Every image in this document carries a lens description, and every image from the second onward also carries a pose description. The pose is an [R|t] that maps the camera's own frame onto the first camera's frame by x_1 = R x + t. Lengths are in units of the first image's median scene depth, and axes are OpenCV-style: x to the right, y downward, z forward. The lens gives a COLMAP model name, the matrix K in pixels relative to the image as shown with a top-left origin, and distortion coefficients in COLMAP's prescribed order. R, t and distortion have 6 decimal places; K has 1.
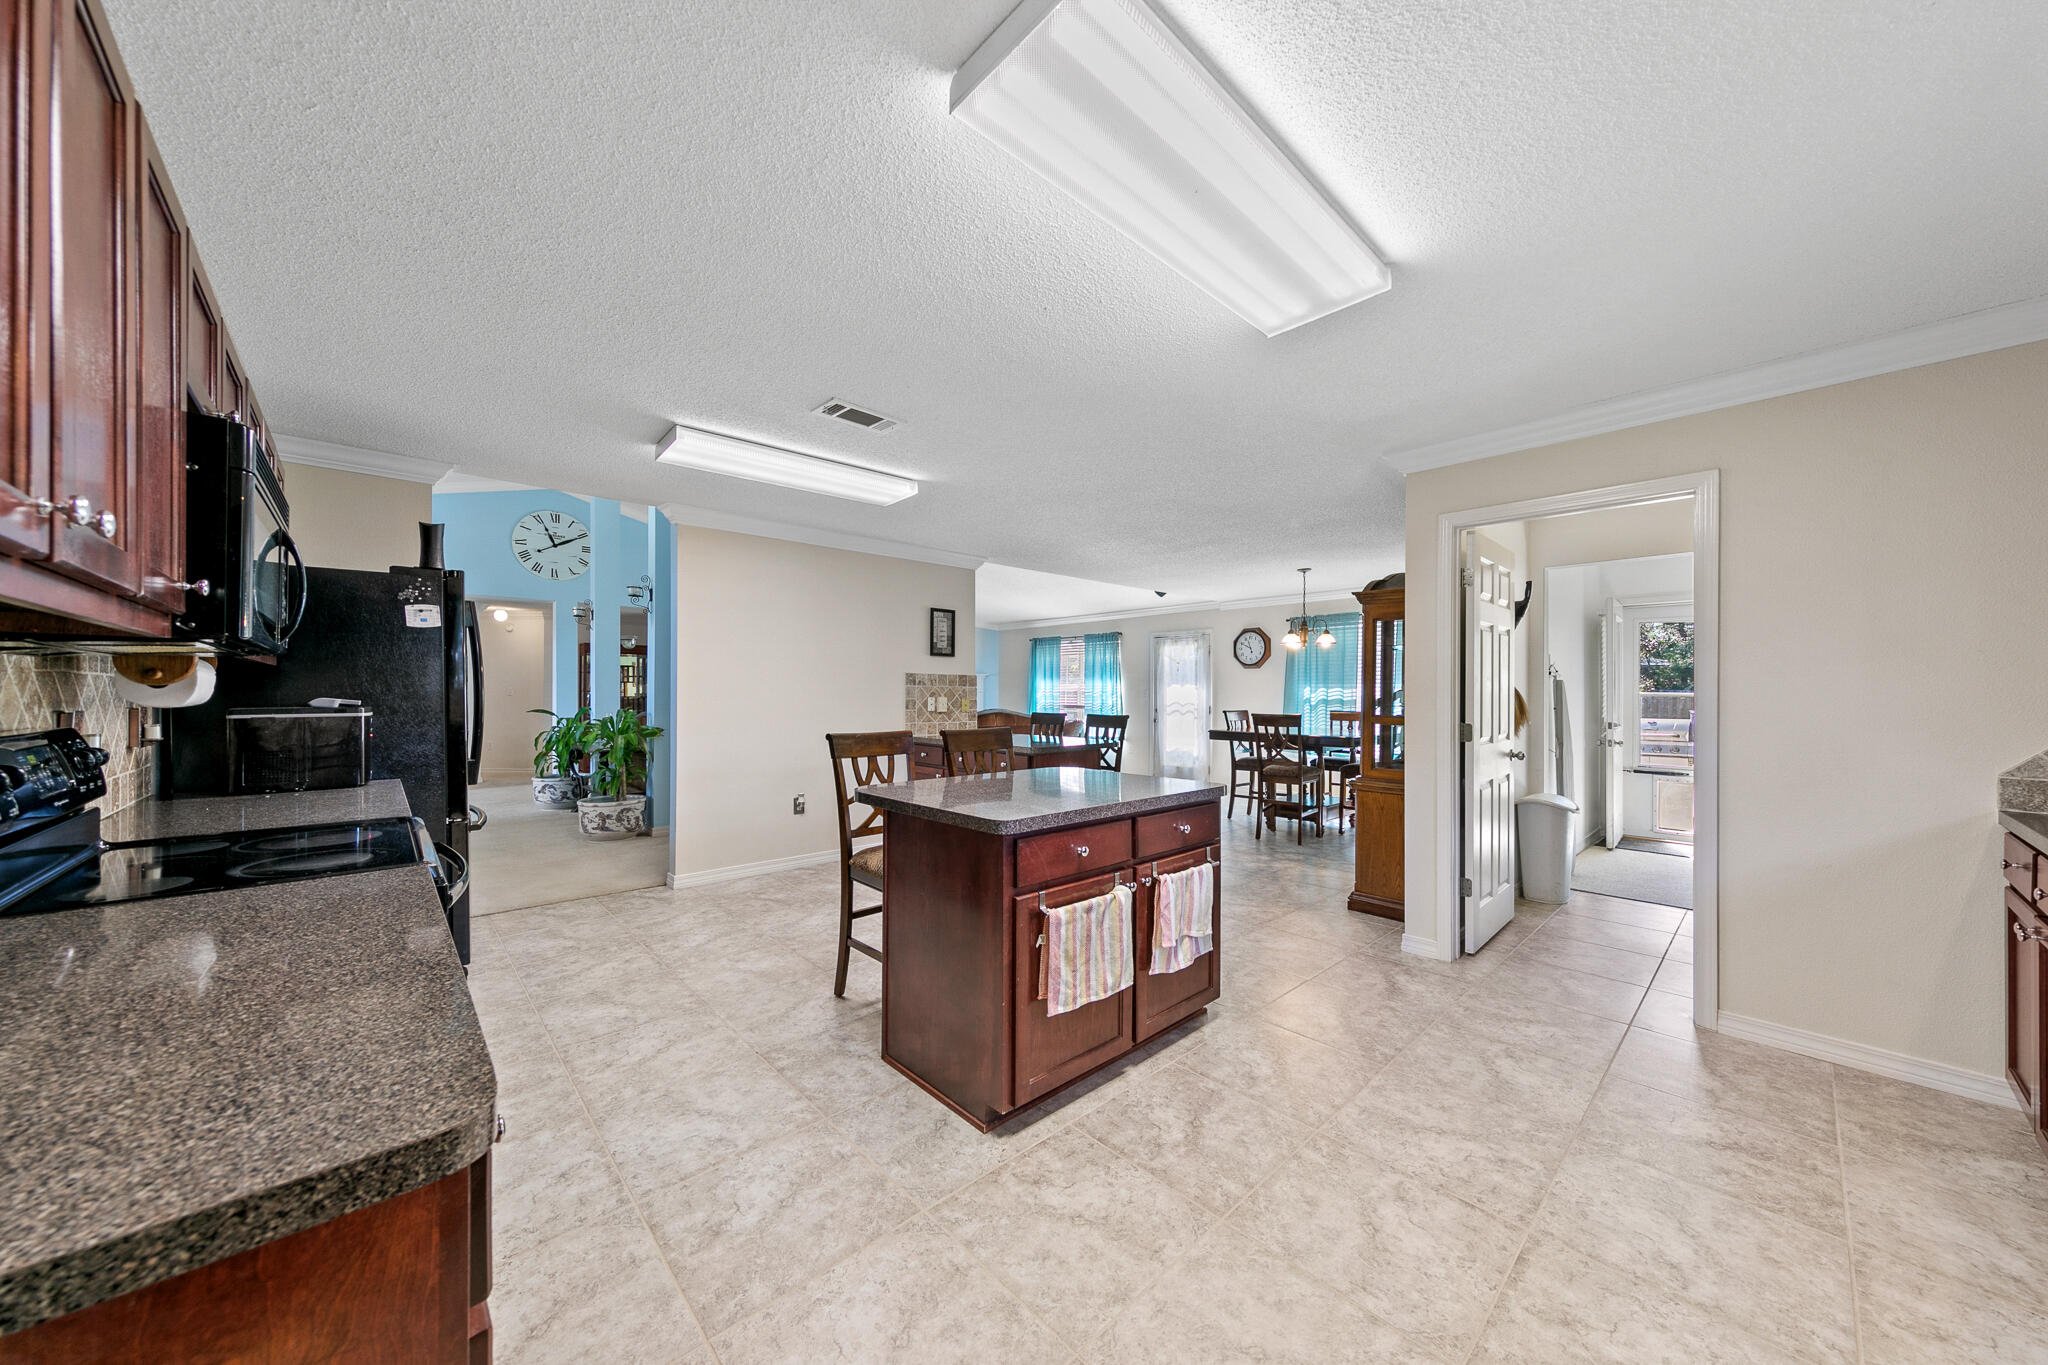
lens RADIAL K [[701.4, 0, 1039.6], [0, 701.4, 698.7], [0, 0, 1]] dist [0.005971, -0.000086]
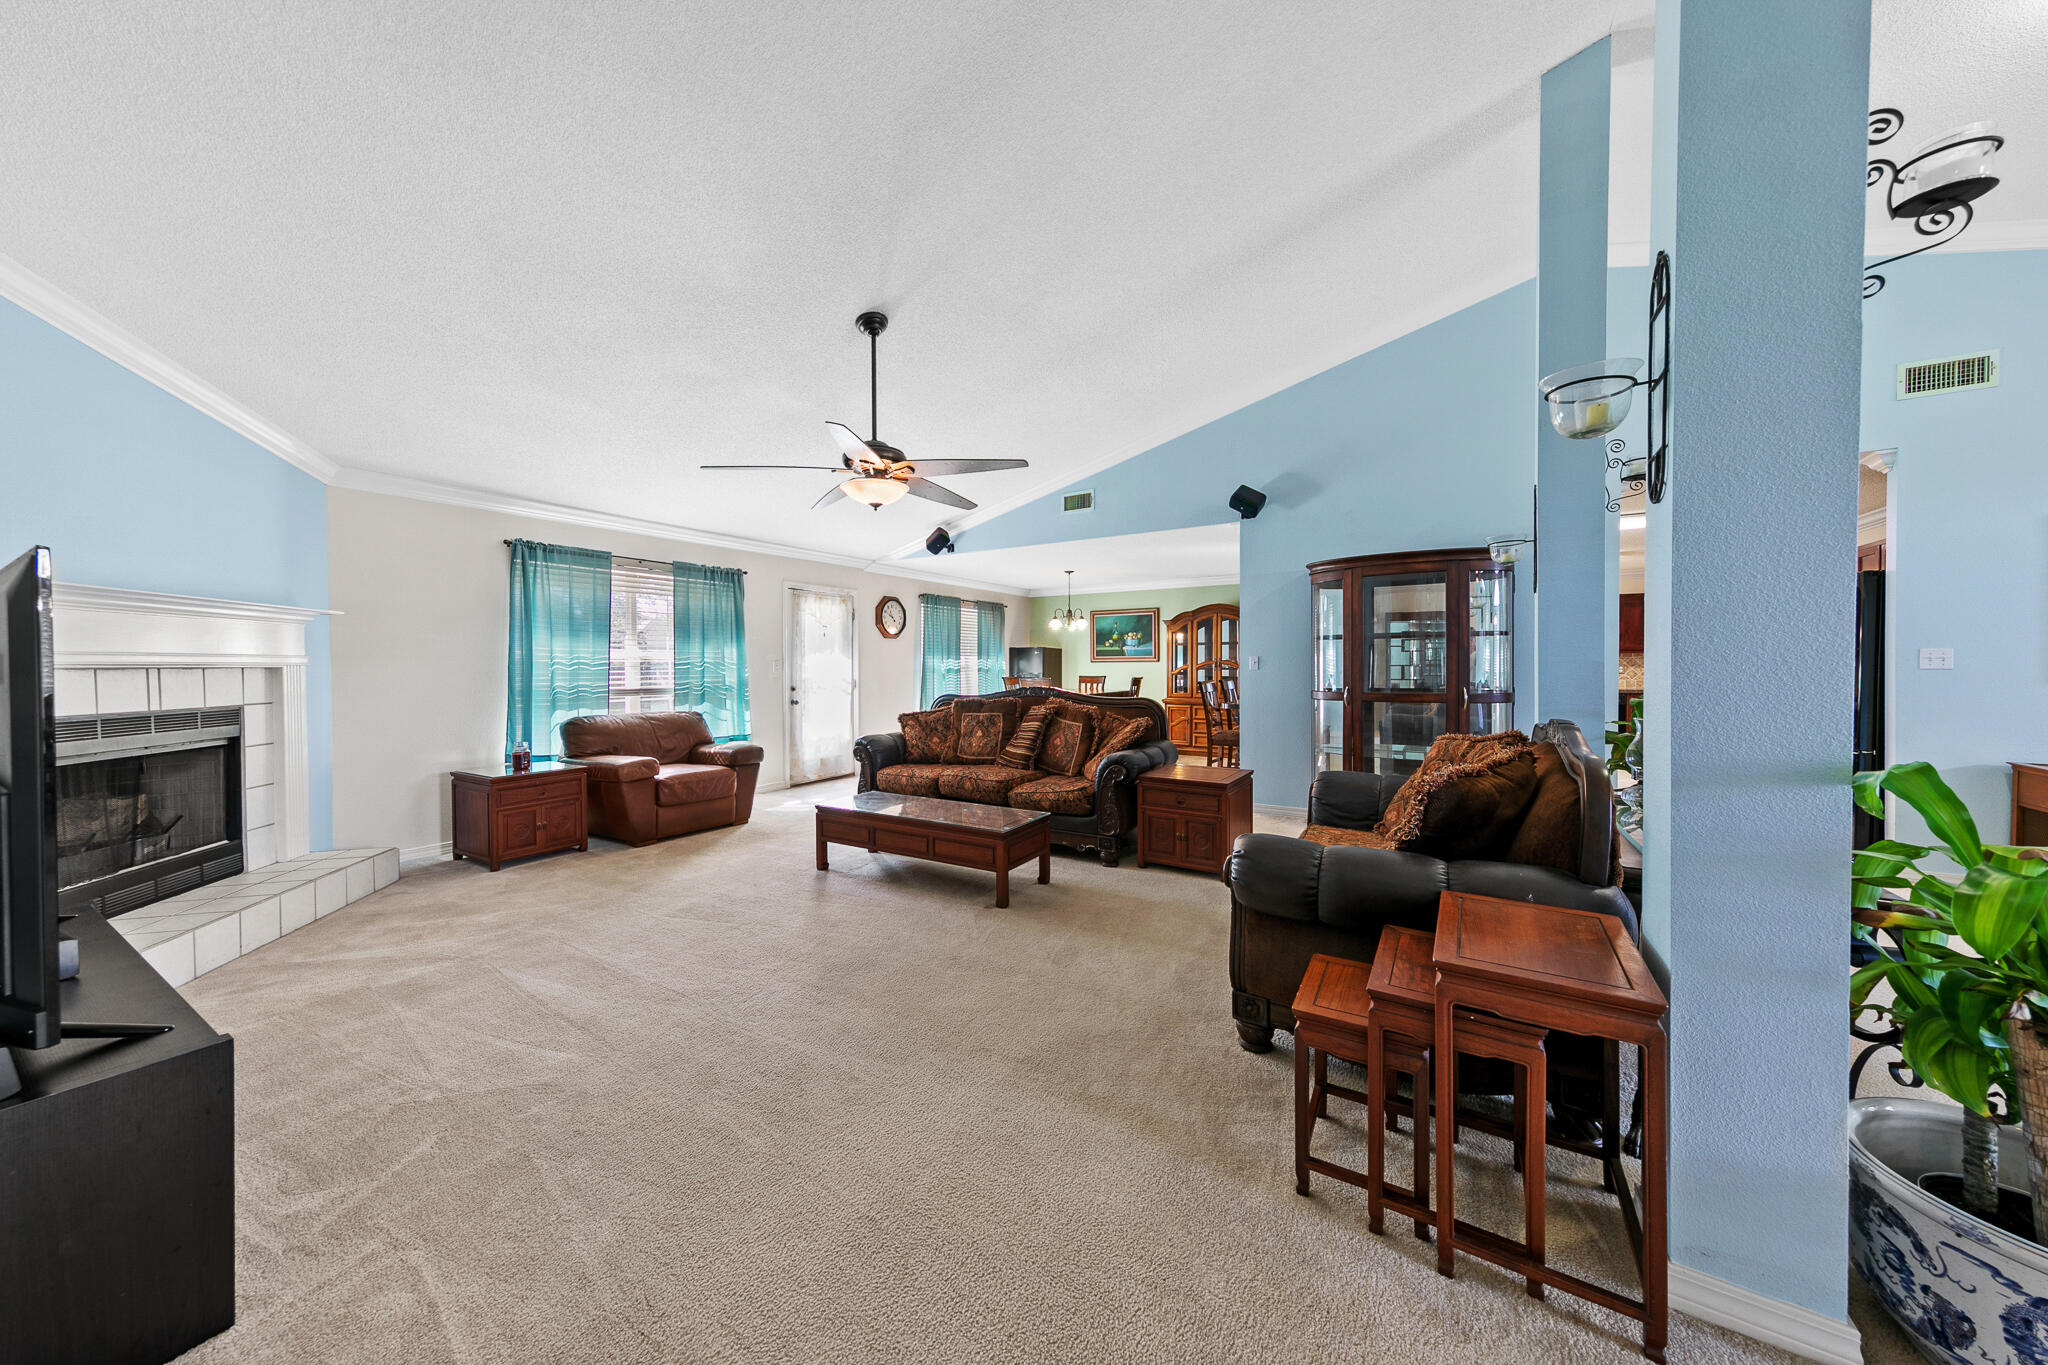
lens RADIAL K [[701.4, 0, 999.2], [0, 701.4, 665.9], [0, 0, 1]] dist [0.005971, -0.000086]
pose [[-0.239050, -0.004945, 0.970995, -1.035140], [0.014061, 0.999865, 0.008553, -0.018359], [-0.970905, 0.015698, -0.238948, 1.683902]]
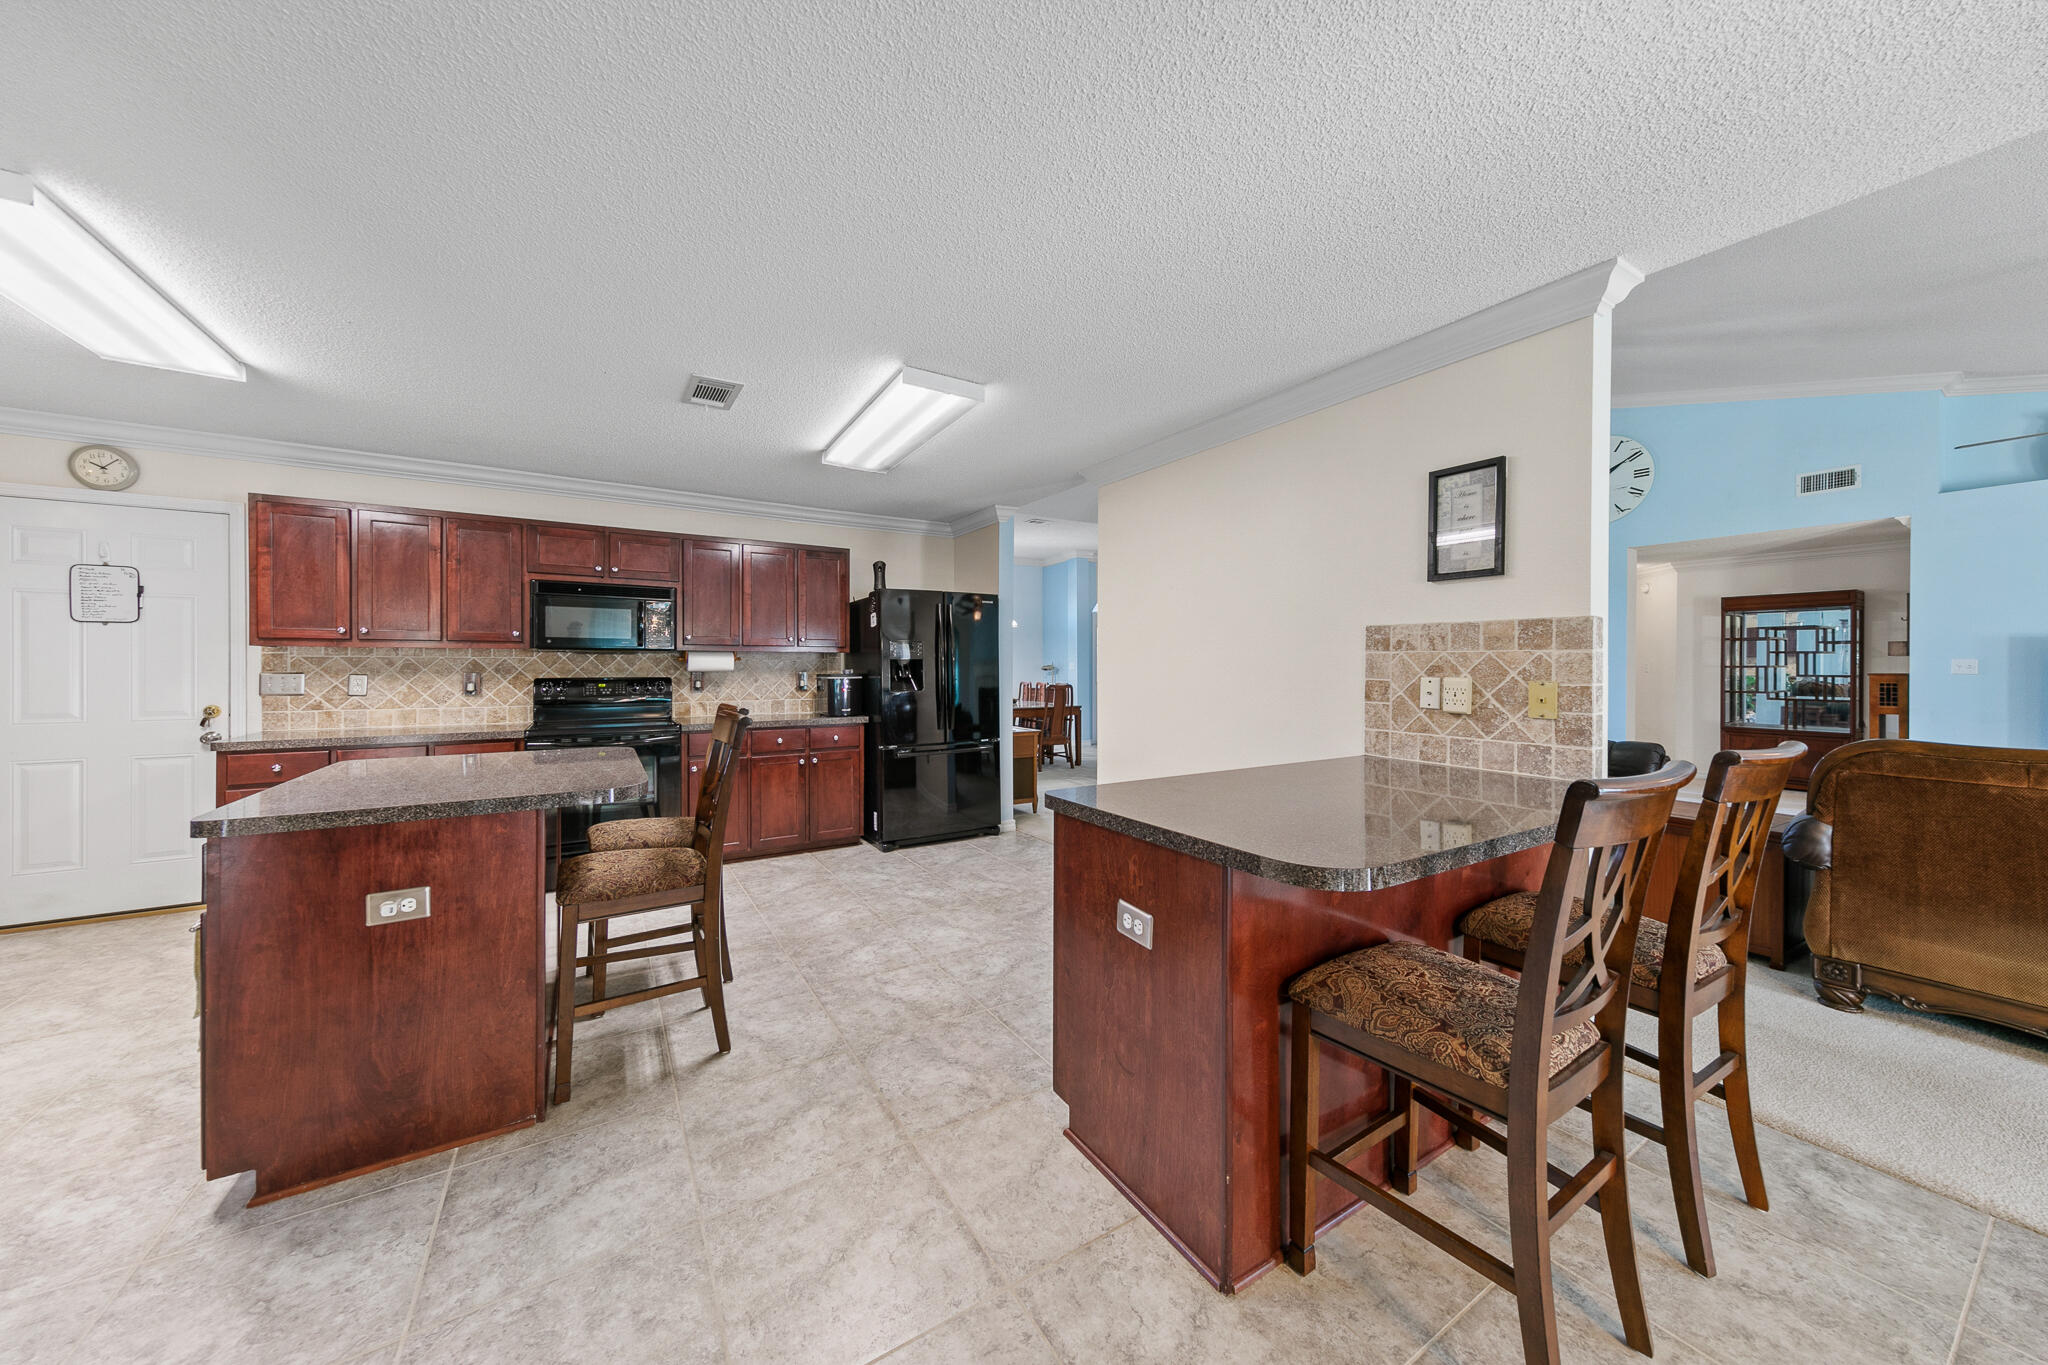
lens RADIAL K [[701.4, 0, 1029.5], [0, 701.4, 671.9], [0, 0, 1]] dist [0.005971, -0.000086]
pose [[-0.205544, 0.005702, -0.978631, 0.329359], [-0.010755, 0.999909, 0.008085, -0.005913], [0.978589, 0.012187, -0.205464, 0.849865]]
